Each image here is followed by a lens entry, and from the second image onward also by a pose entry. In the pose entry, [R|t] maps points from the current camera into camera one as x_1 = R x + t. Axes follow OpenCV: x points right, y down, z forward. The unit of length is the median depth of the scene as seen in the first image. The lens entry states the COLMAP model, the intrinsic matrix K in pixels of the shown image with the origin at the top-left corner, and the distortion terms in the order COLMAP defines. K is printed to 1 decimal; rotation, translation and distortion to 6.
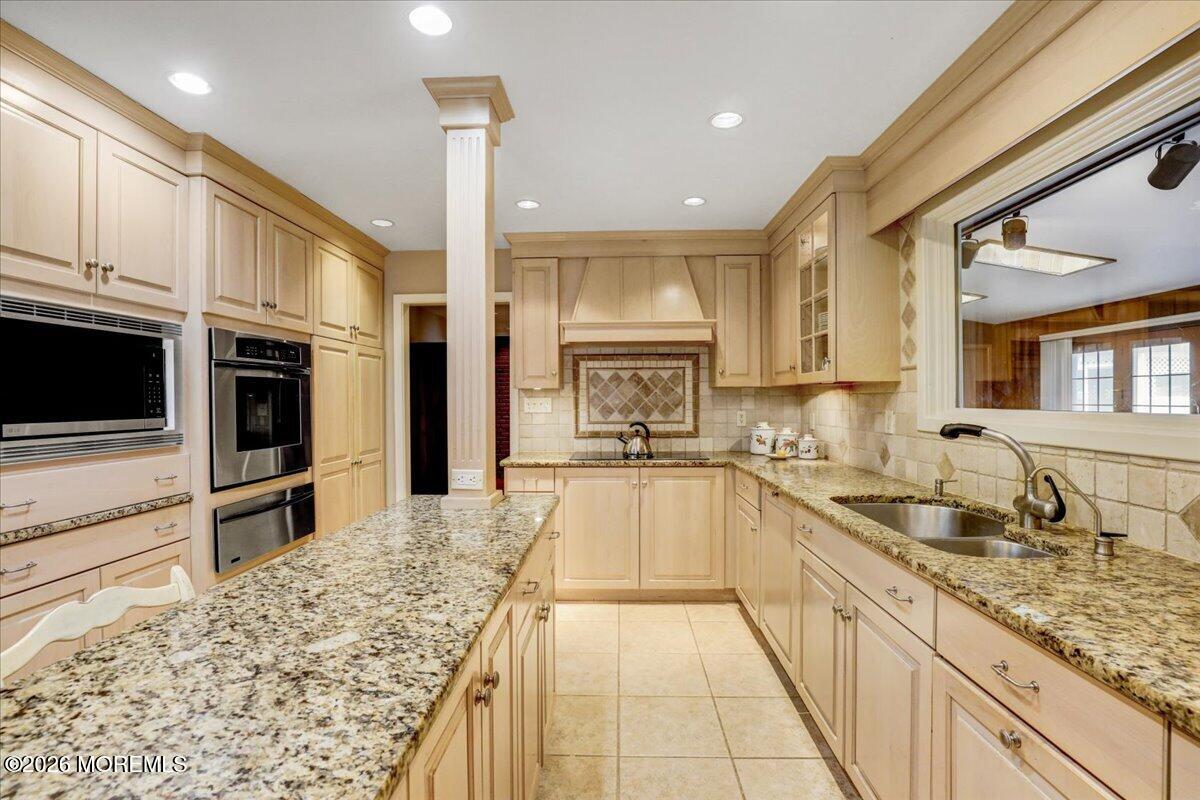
lens RADIAL K [[560.0, 0, 597.6], [0, 560.0, 398.8], [0, 0, 1]] dist [-0.026074, -0.000119]
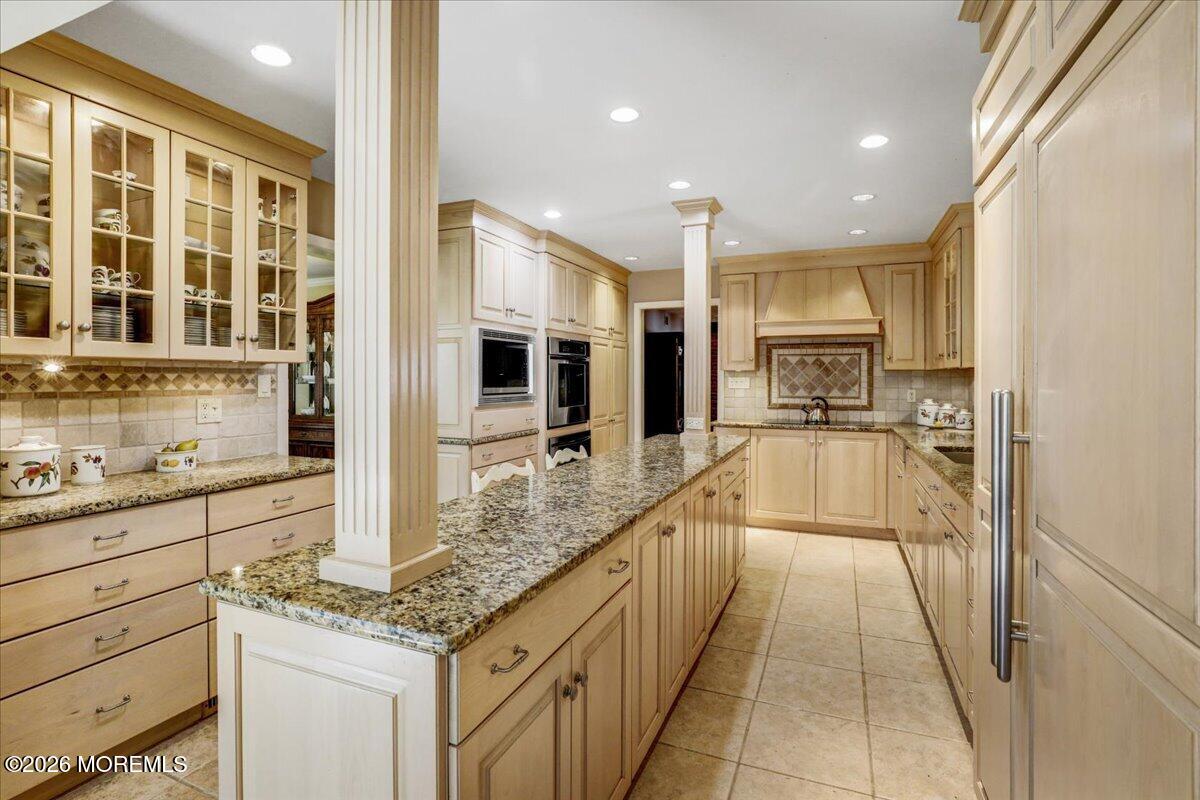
lens RADIAL K [[560.0, 0, 592.5], [0, 560.0, 374.5], [0, 0, 1]] dist [-0.026074, -0.000119]
pose [[0.932072, 0.006858, -0.362209, 0.055234], [-0.008599, 0.999958, -0.003196, -0.001210], [0.362172, 0.006094, 0.932092, -0.401799]]
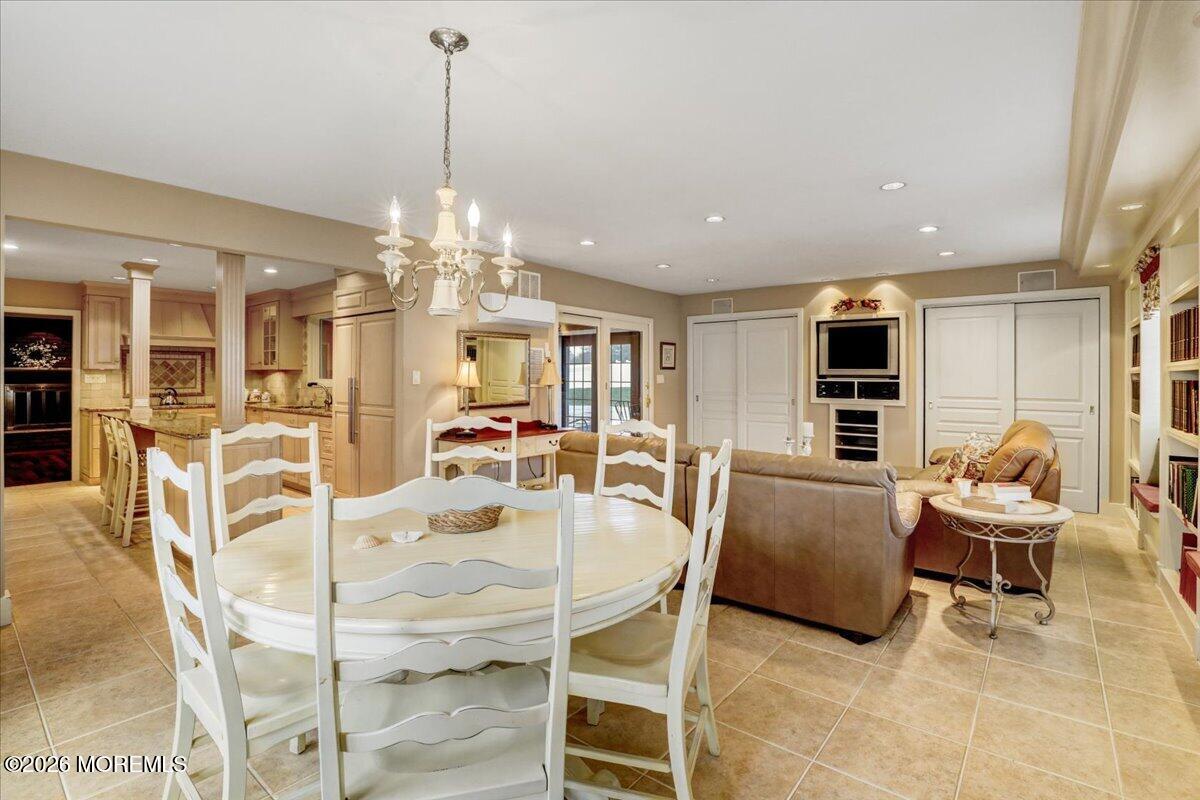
lens RADIAL K [[560.0, 0, 597.3], [0, 560.0, 378.7], [0, 0, 1]] dist [-0.026074, -0.000119]
pose [[0.611431, 0.002743, 0.791293, -0.551300], [-0.003993, 0.999992, -0.000381, 0.006416], [-0.791288, -0.002927, 0.611437, -1.361297]]
